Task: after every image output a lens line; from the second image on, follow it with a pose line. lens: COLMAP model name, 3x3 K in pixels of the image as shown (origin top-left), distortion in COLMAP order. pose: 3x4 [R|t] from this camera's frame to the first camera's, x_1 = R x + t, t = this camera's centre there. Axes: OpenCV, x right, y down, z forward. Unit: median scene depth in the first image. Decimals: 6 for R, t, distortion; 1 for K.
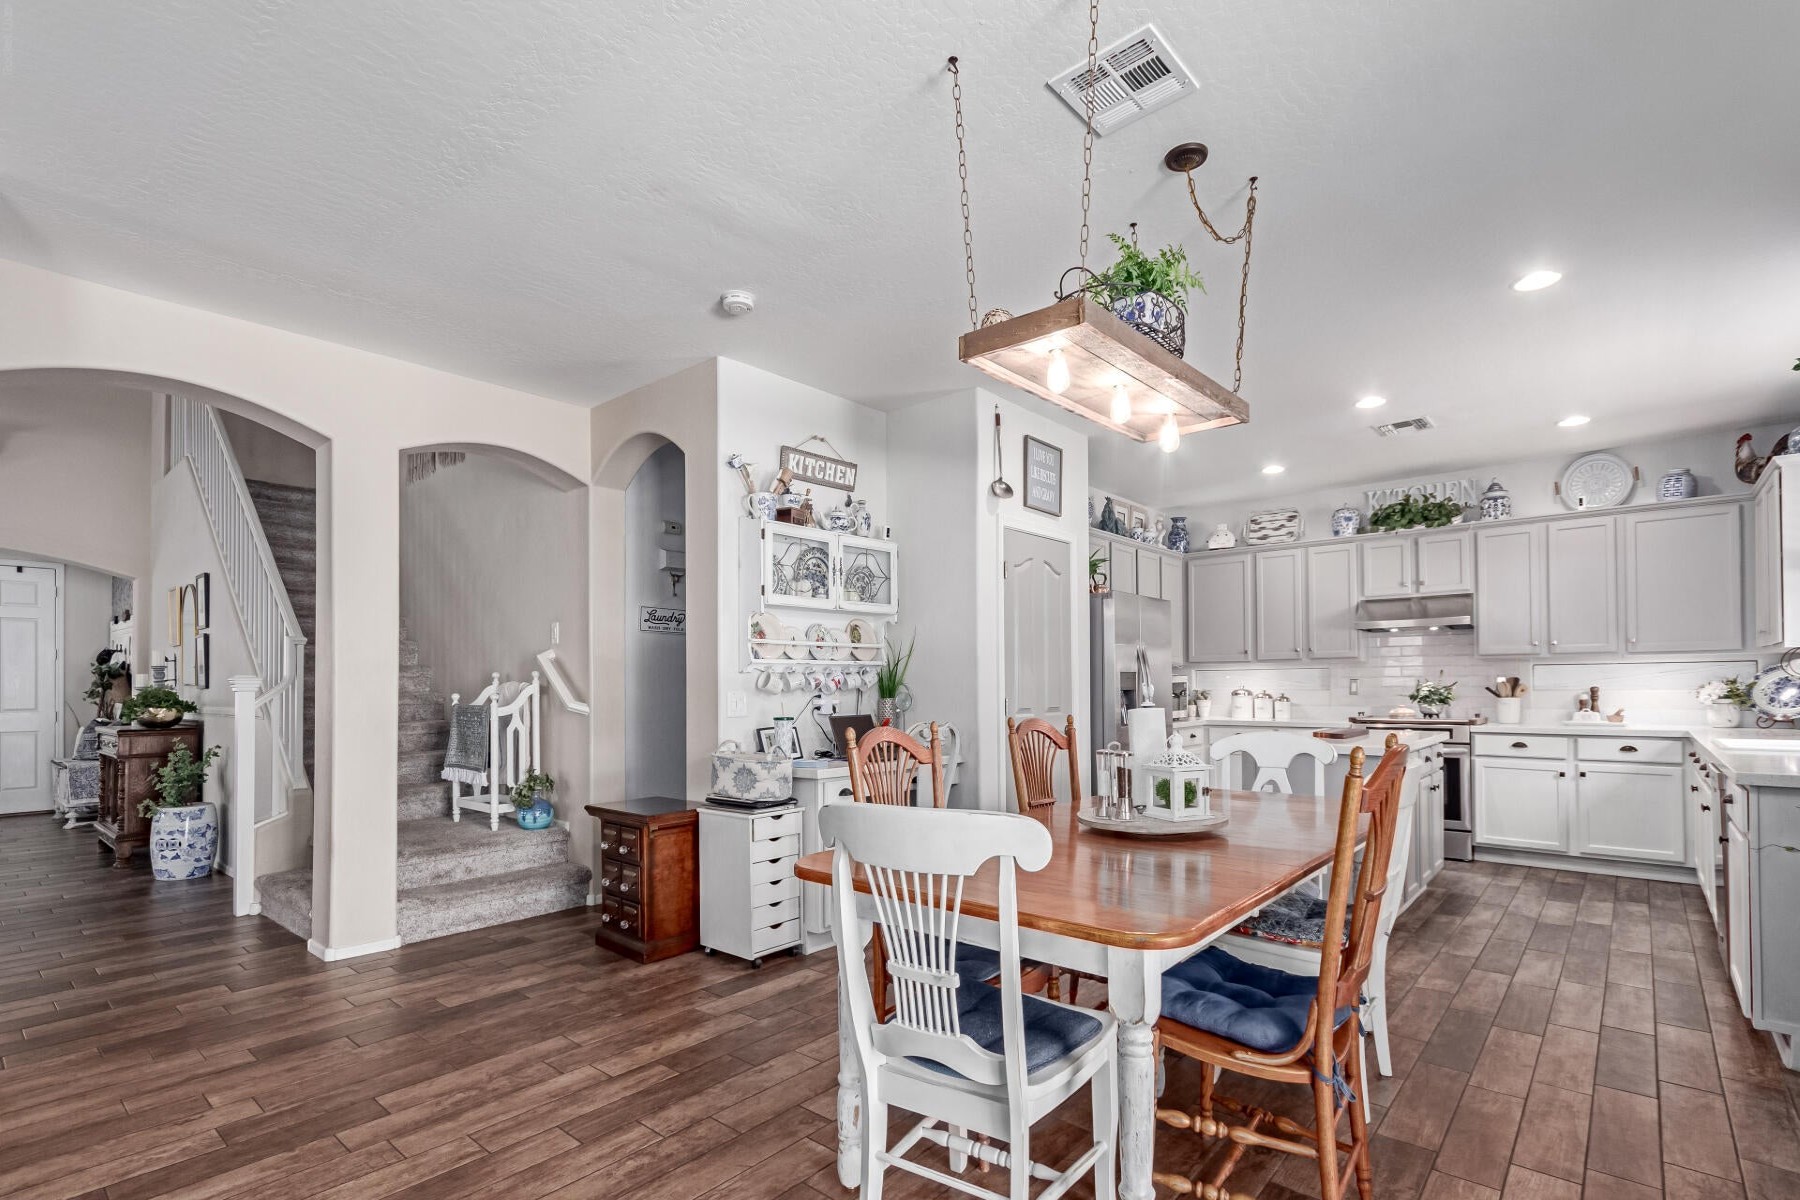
lens RADIAL K [[834.3, 0, 931.1], [0, 834.3, 672.8], [0, 0, 1]] dist [0.003275, 0.000757]
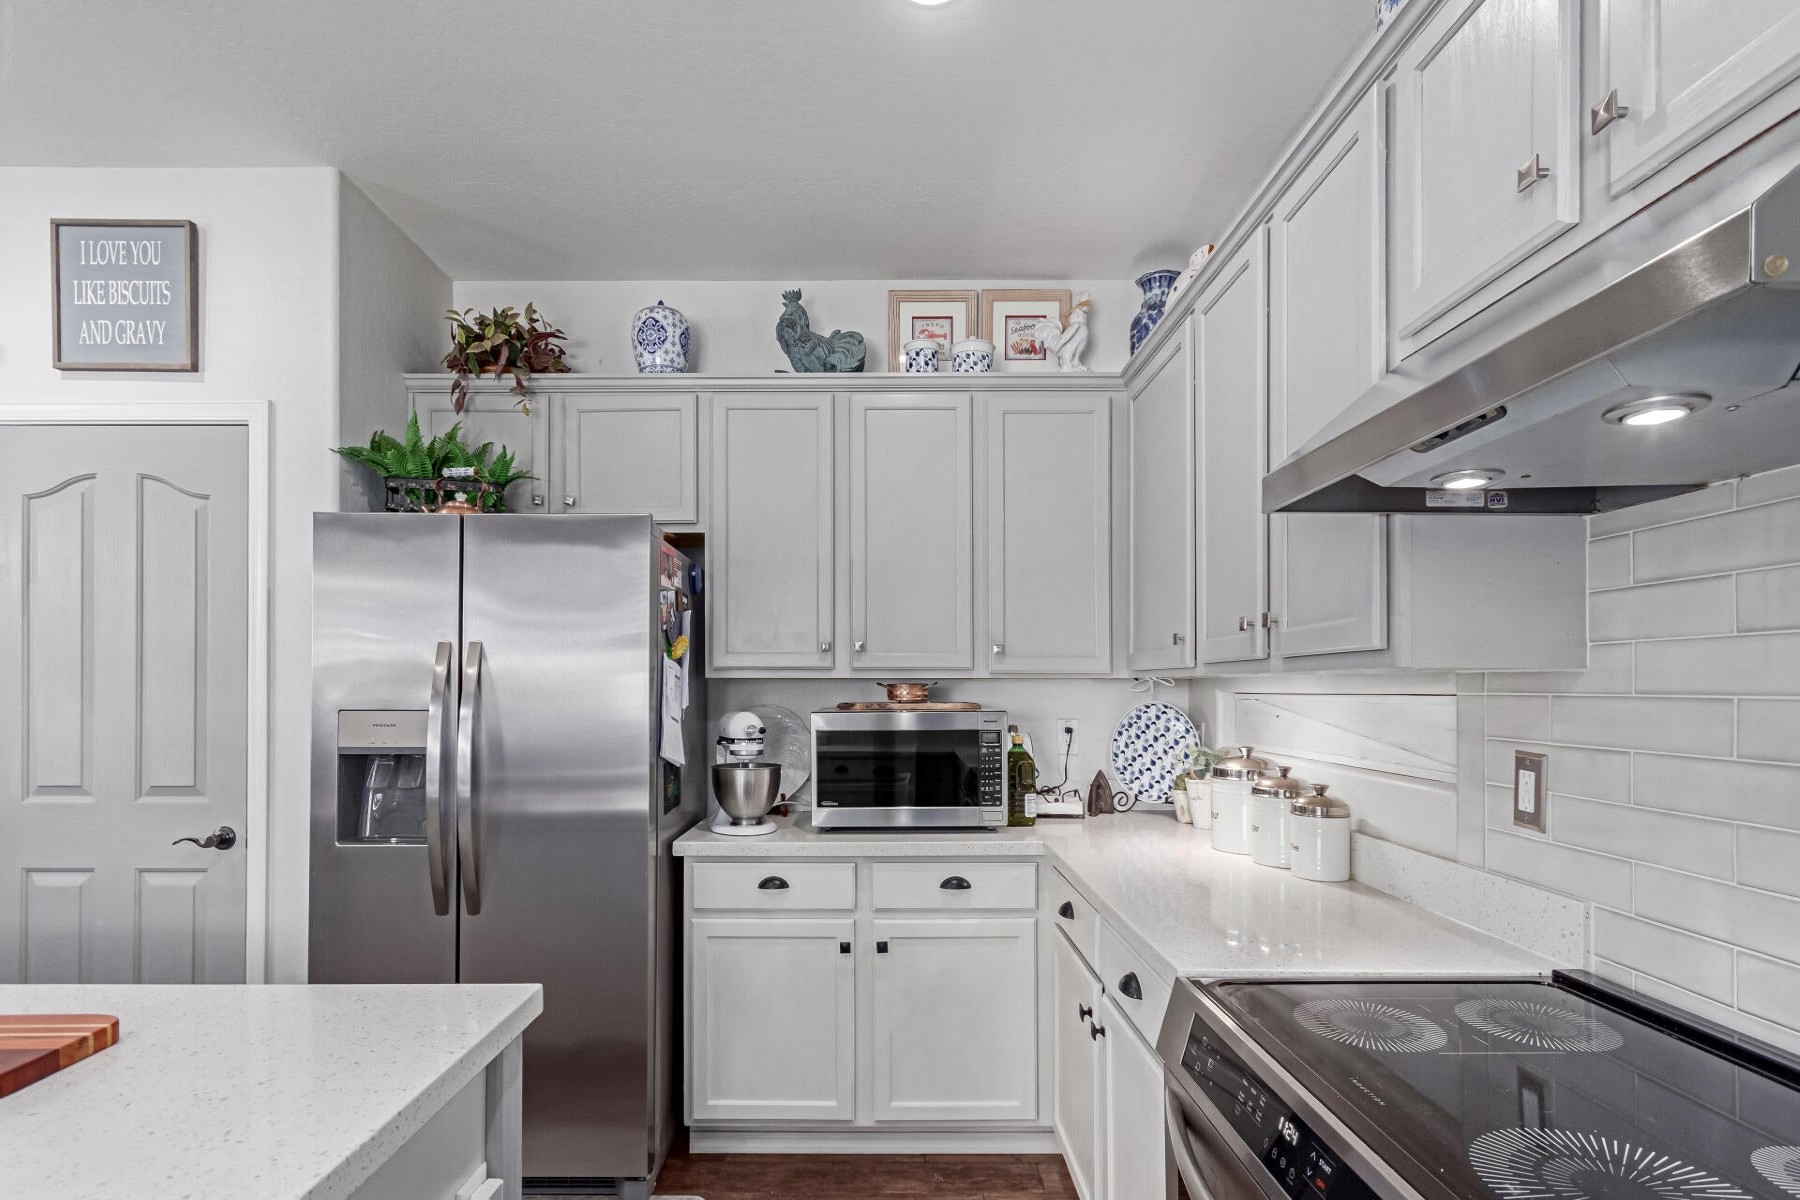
lens RADIAL K [[845.7, 0, 882.3], [0, 845.7, 684.0], [0, 0, 1]] dist [0.000592, -0.000110]
pose [[0.639560, 0.002323, -0.768738, 0.637756], [0.008225, 0.999918, 0.009864, -0.014448], [0.768698, -0.012632, 0.639488, 0.840489]]
